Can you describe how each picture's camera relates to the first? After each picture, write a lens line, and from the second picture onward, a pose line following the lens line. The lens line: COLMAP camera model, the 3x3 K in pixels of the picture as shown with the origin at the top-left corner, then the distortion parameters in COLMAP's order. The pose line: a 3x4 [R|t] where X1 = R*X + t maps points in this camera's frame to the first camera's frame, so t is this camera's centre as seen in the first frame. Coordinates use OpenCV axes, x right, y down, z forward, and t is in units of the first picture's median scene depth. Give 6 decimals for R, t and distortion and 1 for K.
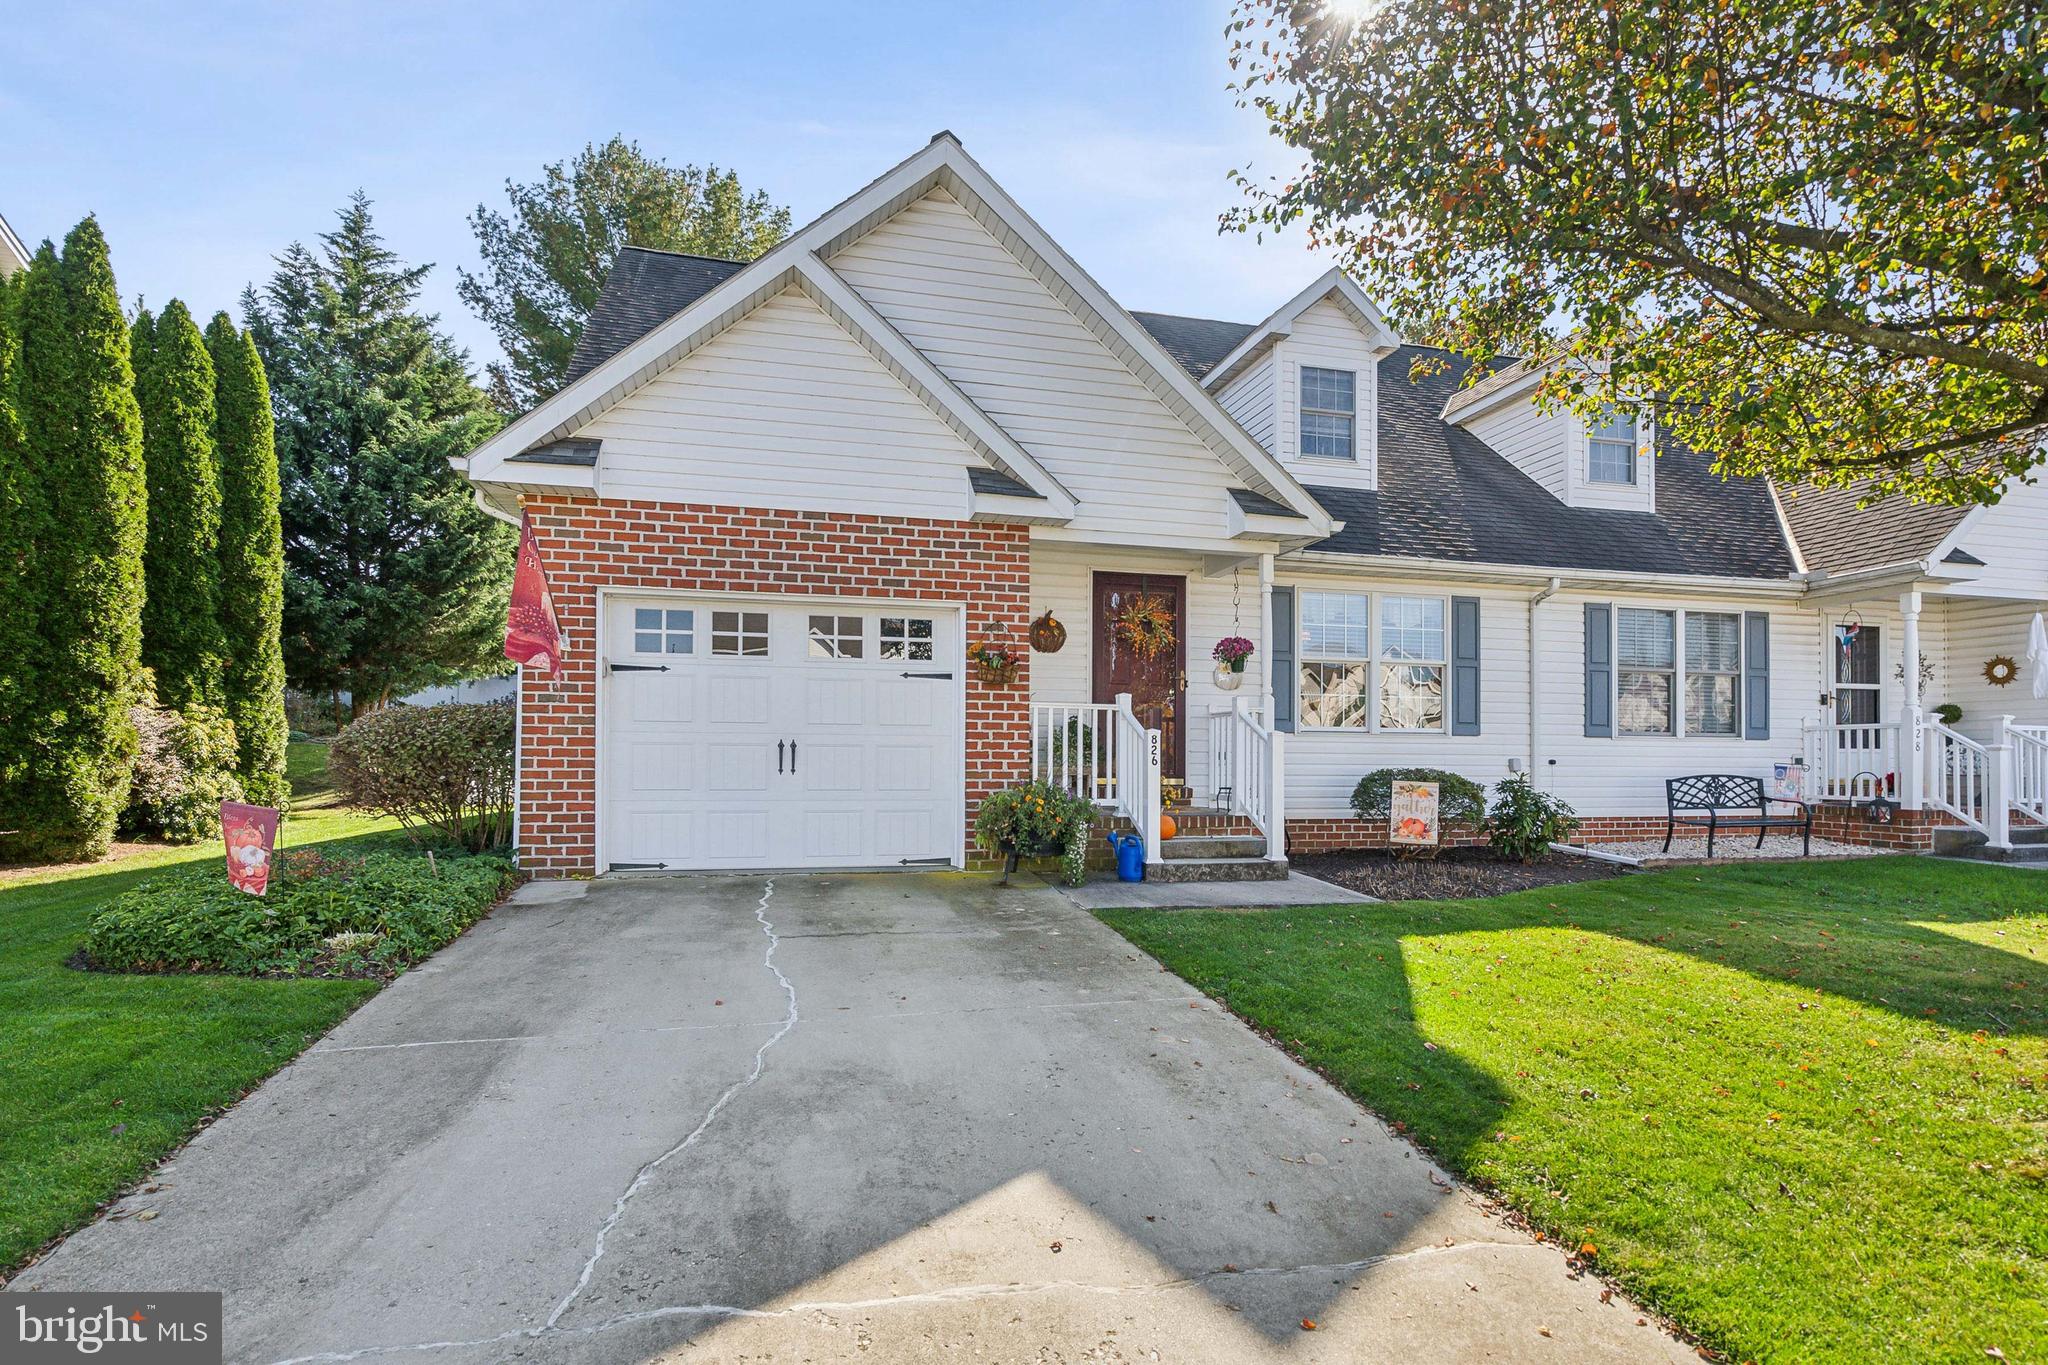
lens RADIAL K [[1006.1, 0, 998.6], [0, 1006.1, 742.4], [0, 0, 1]] dist [0.002432, 0.000346]
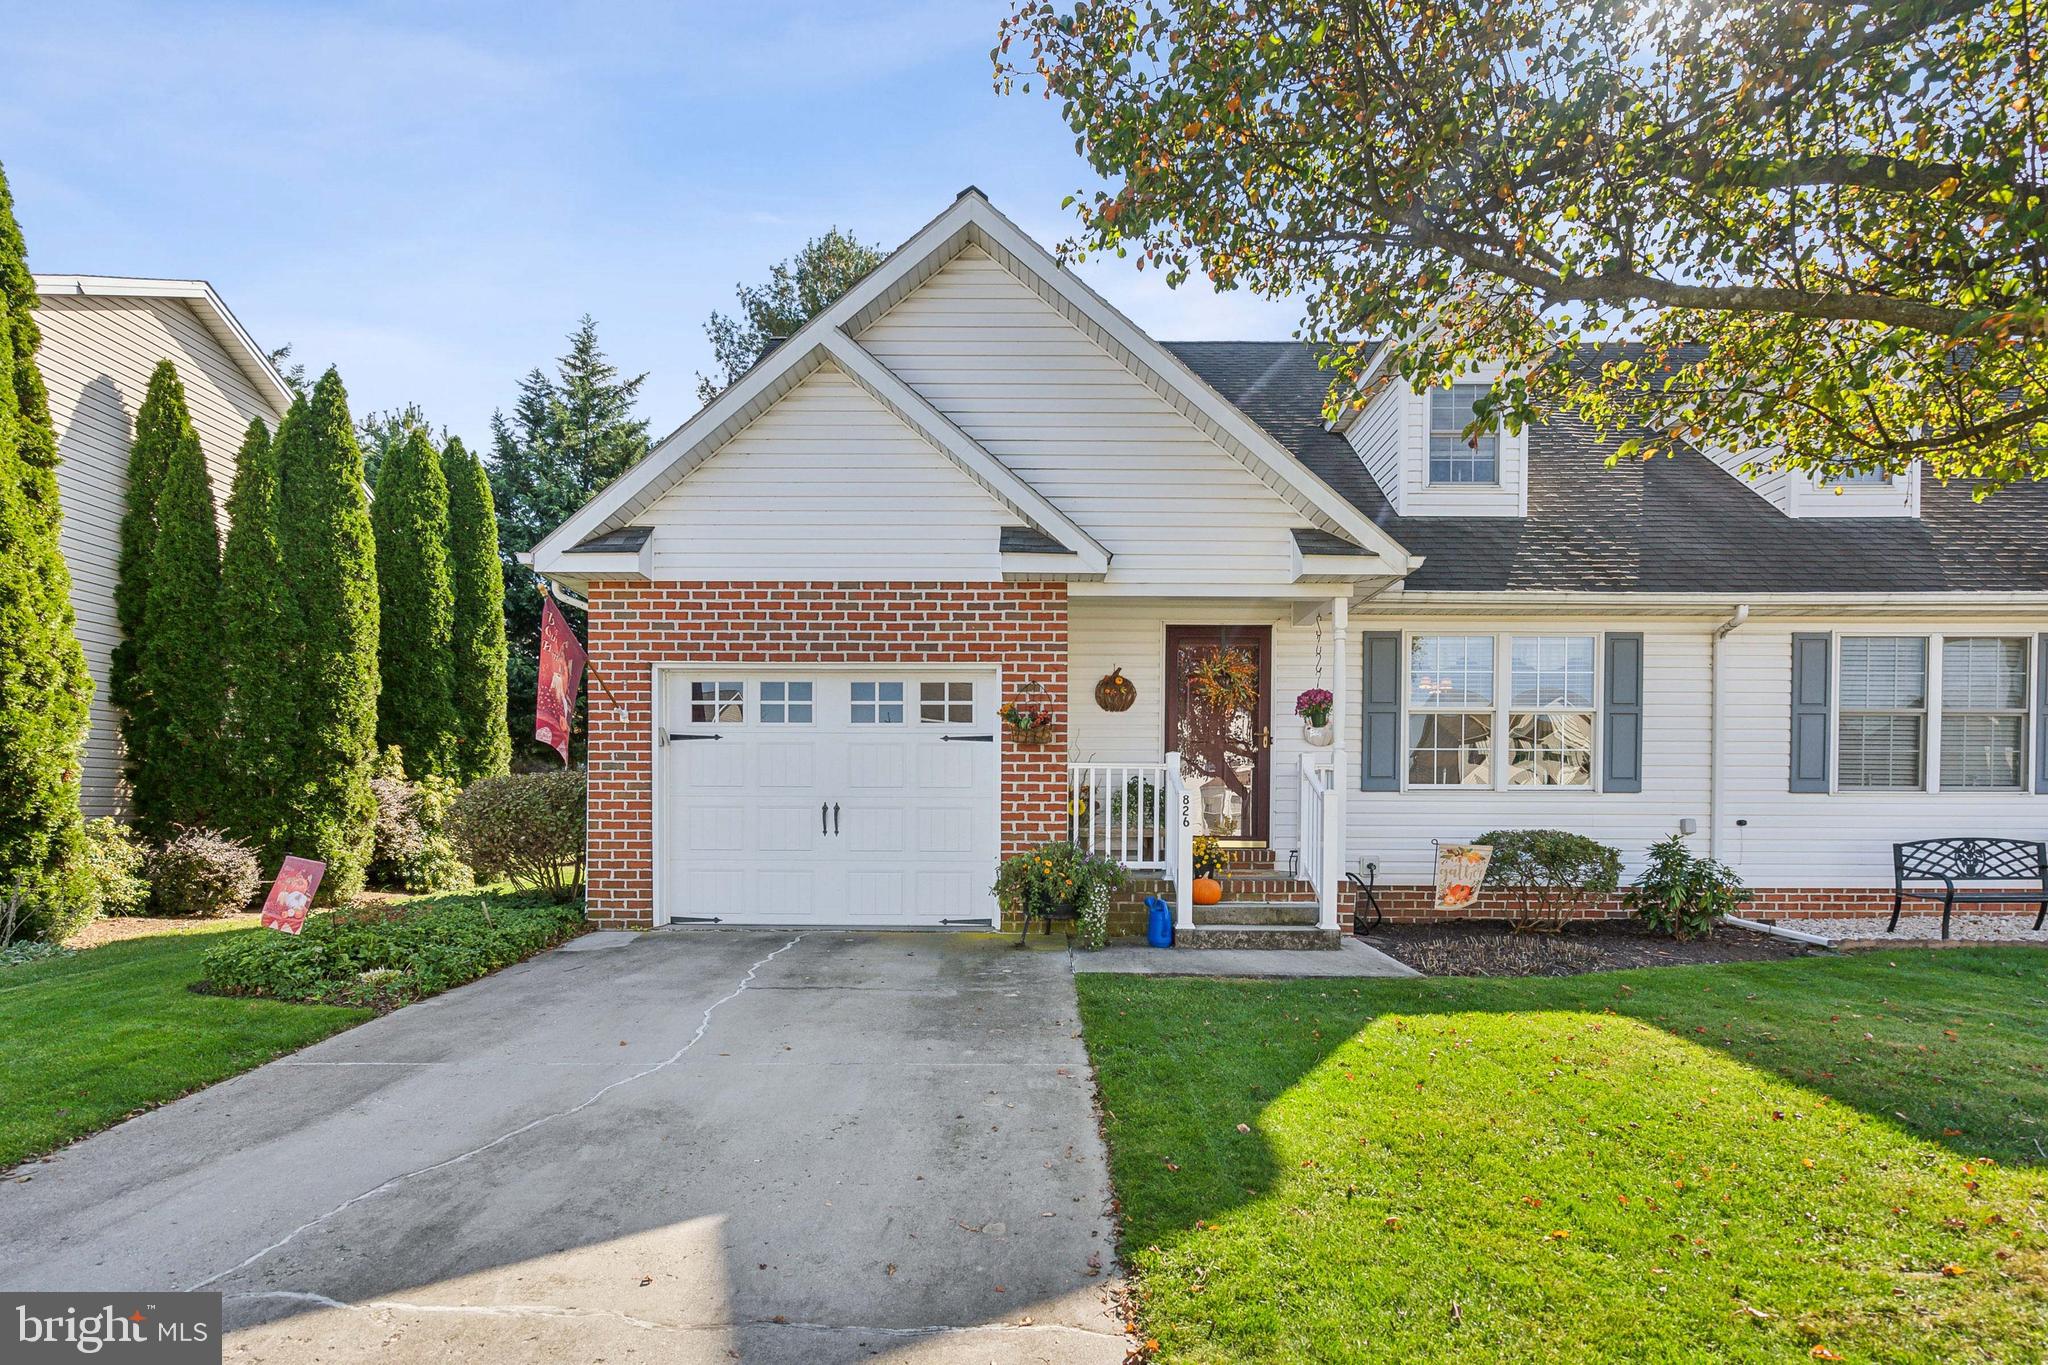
lens RADIAL K [[1009.2, 0, 995.7], [0, 1009.2, 831.2], [0, 0, 1]] dist [0.003587, 0.000768]
pose [[0.969636, 0.000323, -0.244553, 0.174408], [0.005995, 0.999667, 0.025089, 0.001599], [0.244479, -0.025794, 0.969311, 0.020002]]
